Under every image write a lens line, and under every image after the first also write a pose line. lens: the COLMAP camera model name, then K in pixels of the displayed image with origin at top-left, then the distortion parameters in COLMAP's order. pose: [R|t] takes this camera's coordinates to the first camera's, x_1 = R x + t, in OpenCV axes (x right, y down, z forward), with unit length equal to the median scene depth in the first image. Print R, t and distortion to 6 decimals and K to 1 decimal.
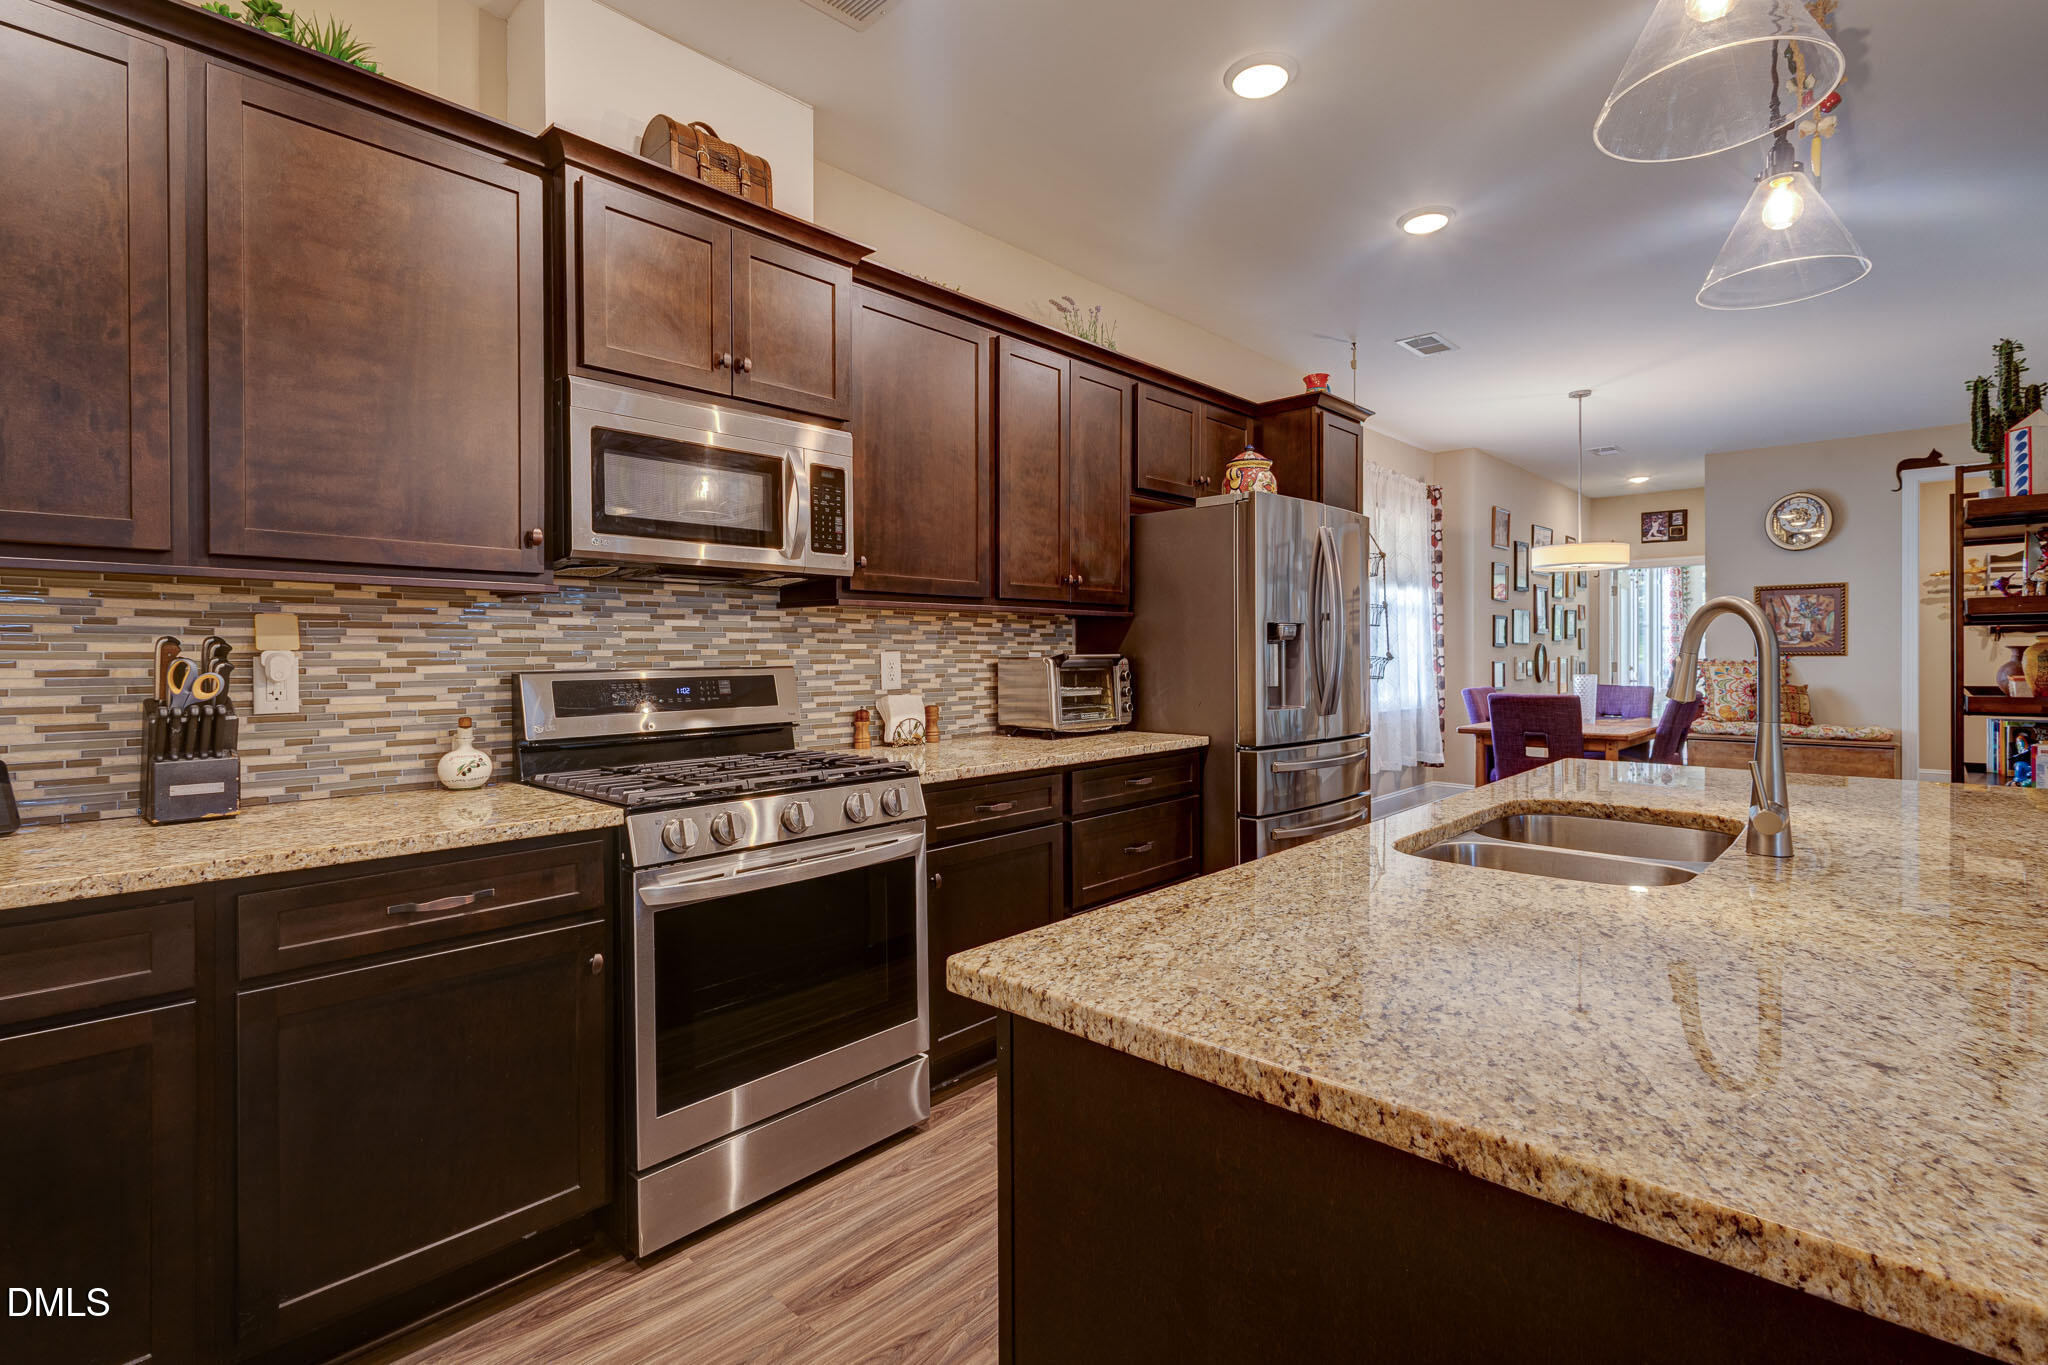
lens RADIAL K [[952.4, 0, 1017.0], [0, 952.4, 665.0], [0, 0, 1]] dist [0.010878, -0.006868]
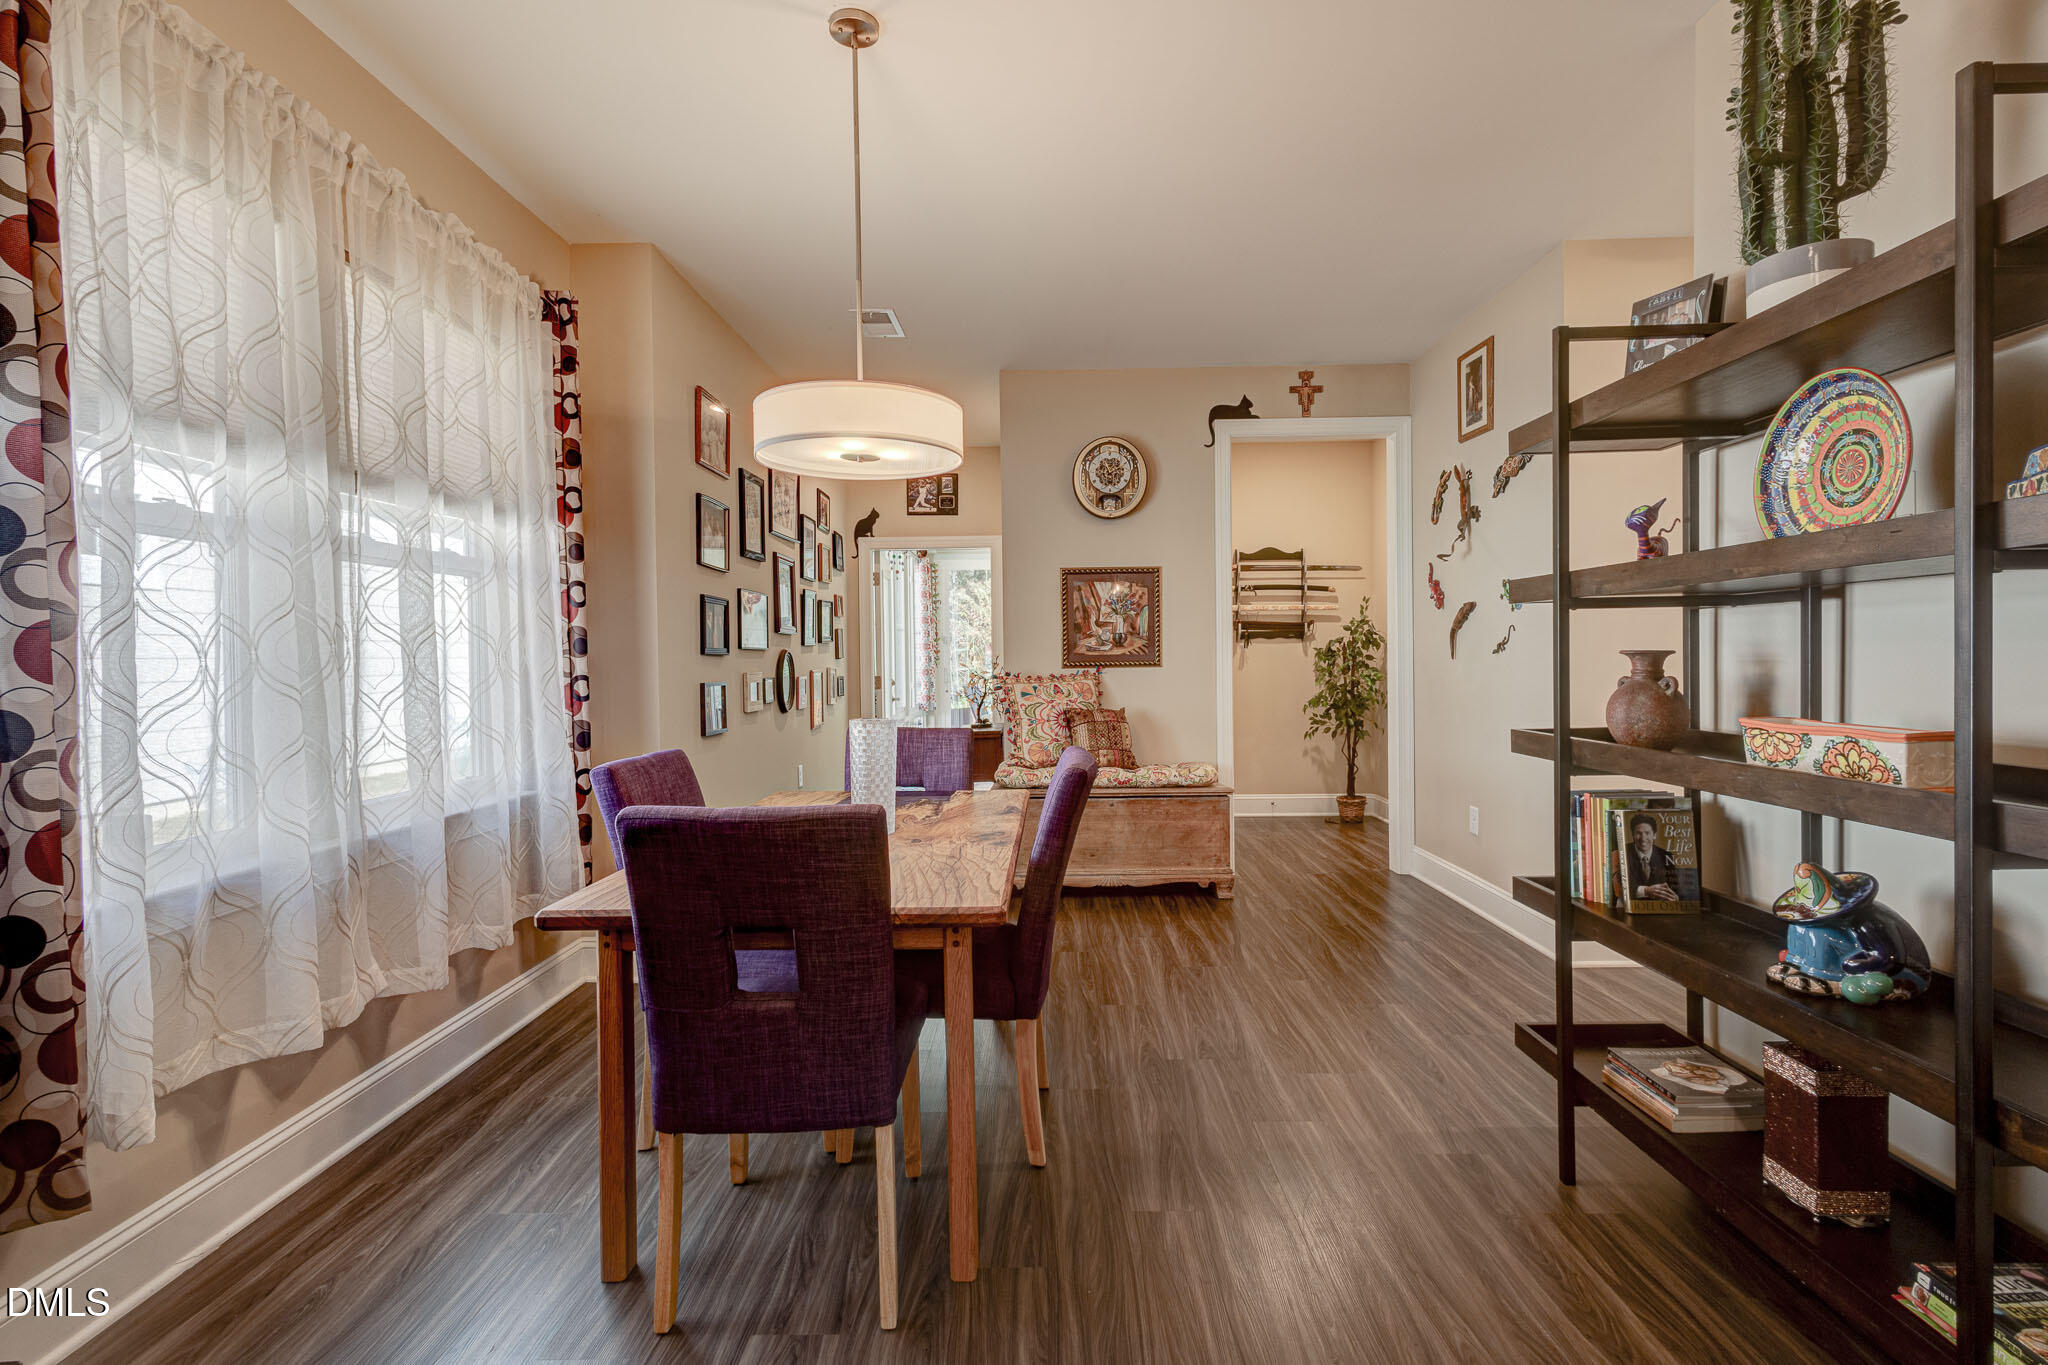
lens RADIAL K [[946.9, 0, 1029.2], [0, 946.9, 674.8], [0, 0, 1]] dist [0.008116, -0.000943]
pose [[0.733202, -0.015488, 0.679834, 0.670354], [0.015281, 0.999863, 0.006299, -0.021237], [-0.679839, 0.005771, 0.733339, 1.201366]]
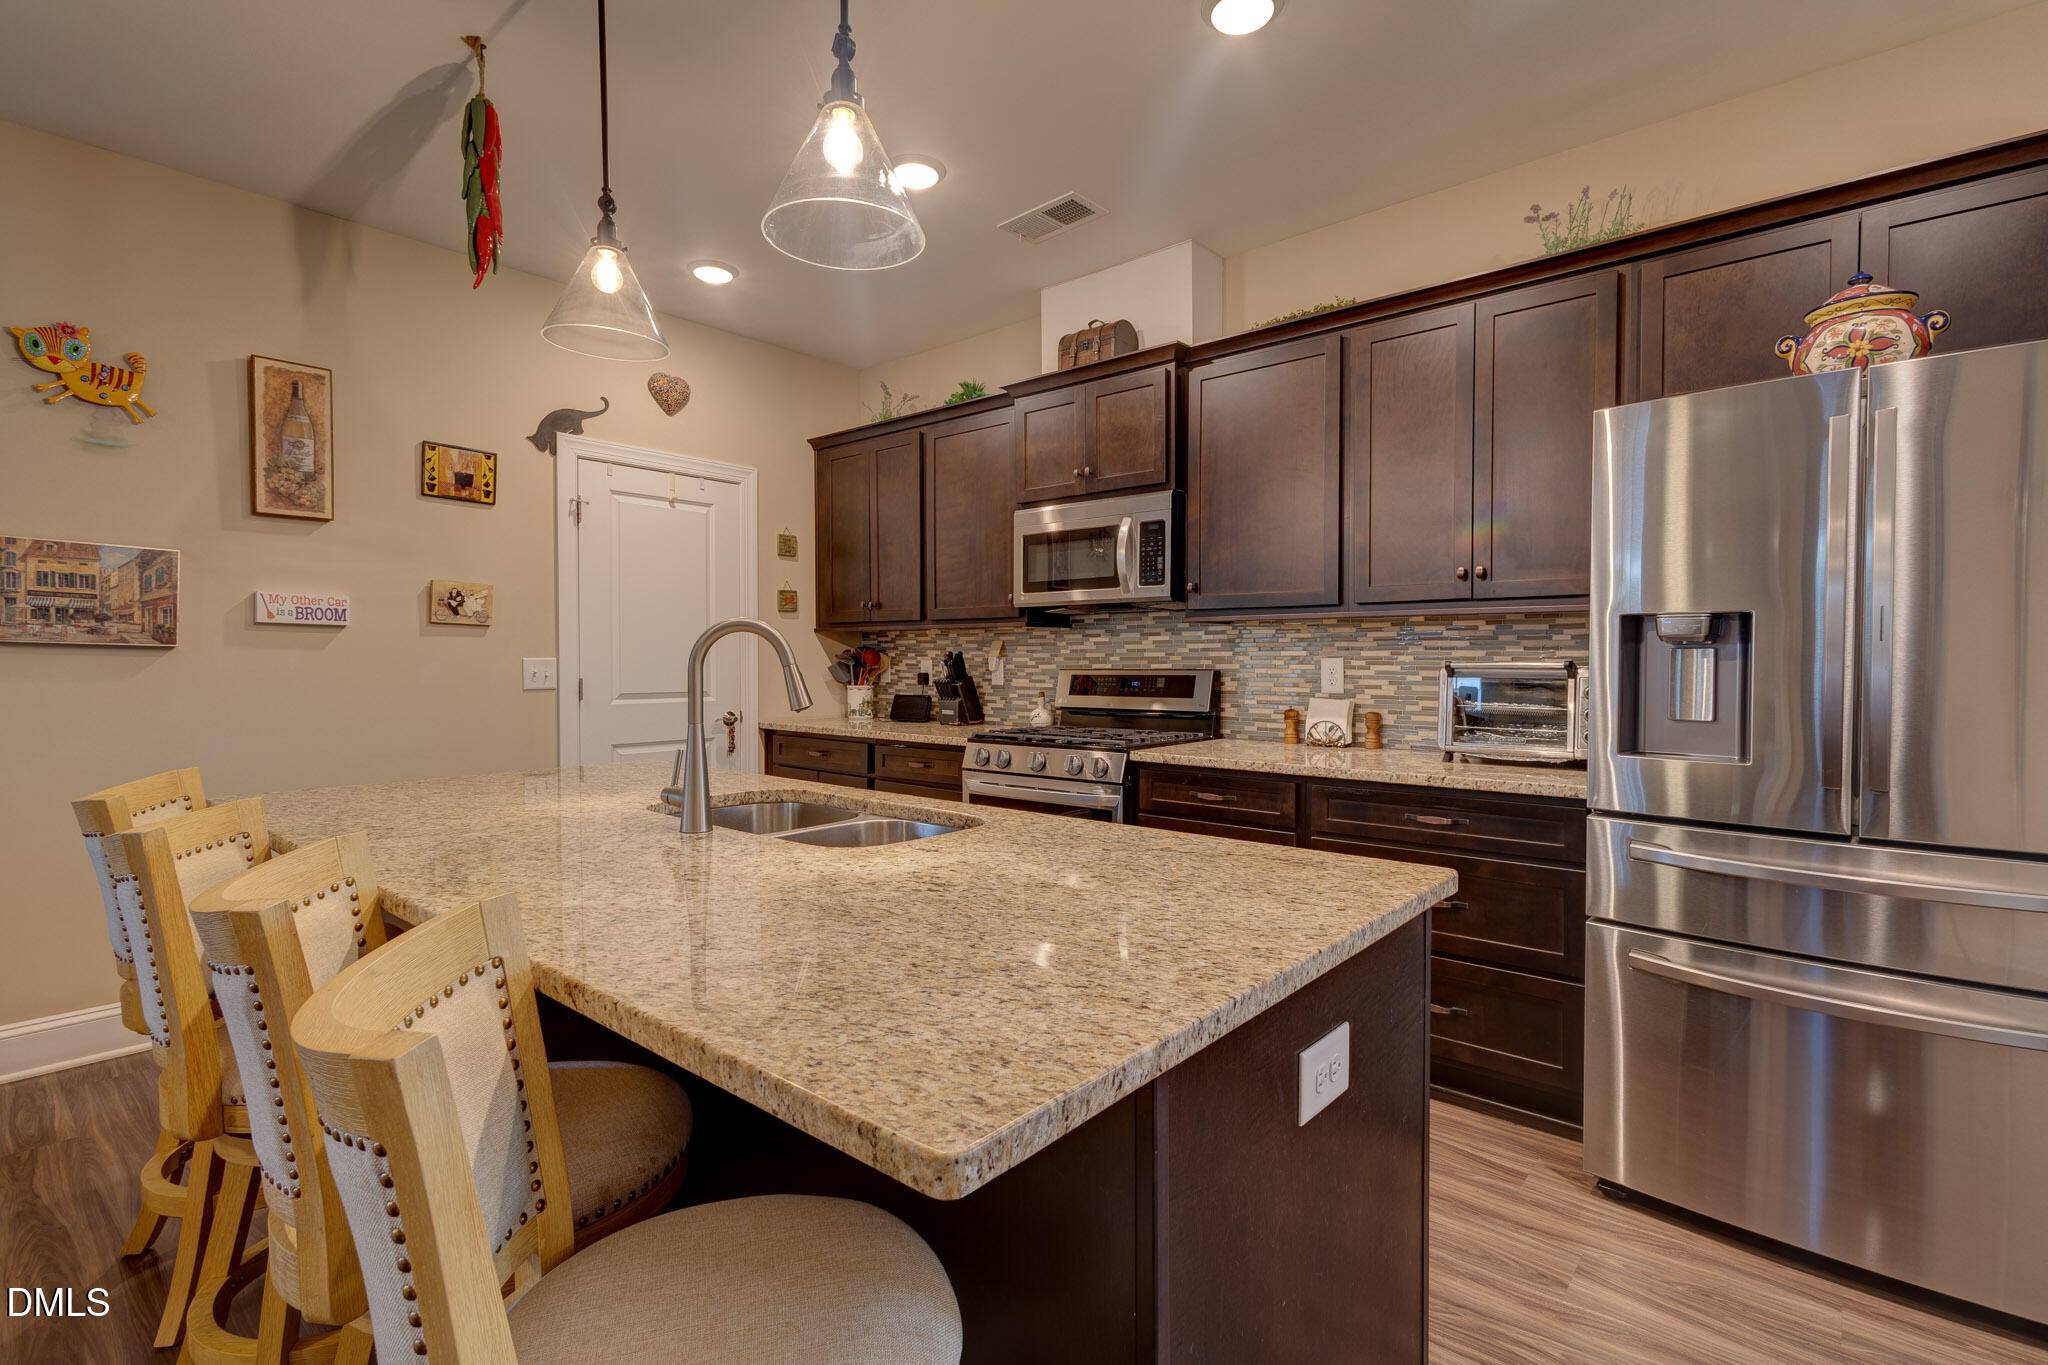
lens RADIAL K [[943.2, 0, 1032.3], [0, 943.2, 676.8], [0, 0, 1]] dist [0.008199, -0.002047]
pose [[0.053903, 0.026414, -0.998197, 0.921324], [-0.011487, 0.999600, 0.025831, -0.016800], [0.998480, 0.010074, 0.054185, 0.618563]]
